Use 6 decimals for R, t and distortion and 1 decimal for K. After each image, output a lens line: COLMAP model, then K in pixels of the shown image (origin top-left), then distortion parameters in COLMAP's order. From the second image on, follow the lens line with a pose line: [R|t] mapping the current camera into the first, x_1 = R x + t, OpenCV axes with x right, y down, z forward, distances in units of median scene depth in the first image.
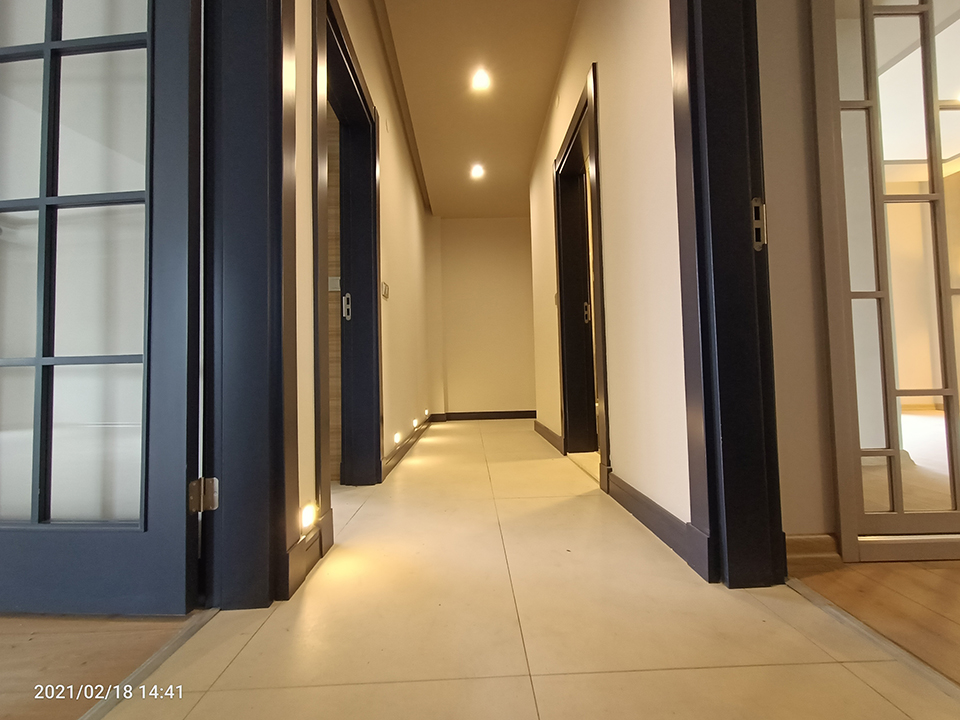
lens RADIAL K [[438.9, 0, 483.2], [0, 438.9, 355.8], [0, 0, 1]] dist [-0.001565, -0.000417]
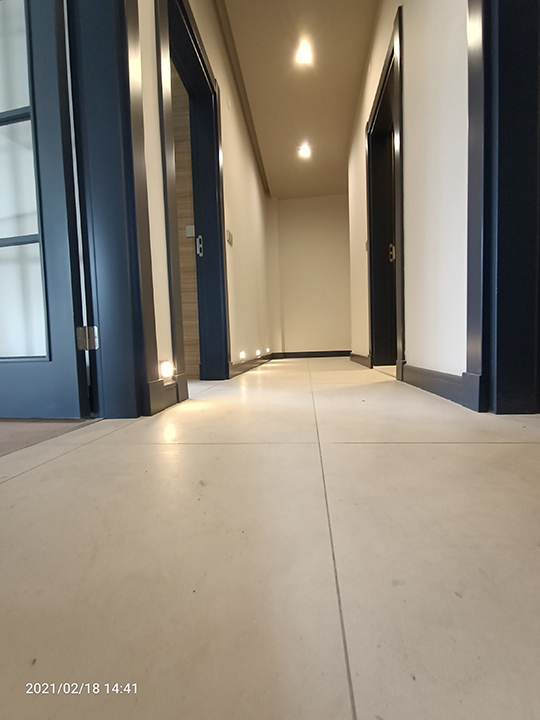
lens RADIAL K [[329.2, 0, 271.7], [0, 329.2, 365.7], [0, 0, 1]] dist [-0.001565, -0.000417]
pose [[0.990942, -0.000258, -0.134291, 0.032675], [0.015066, 0.993898, 0.109268, 0.130050], [0.133443, -0.110302, 0.984899, 0.020892]]
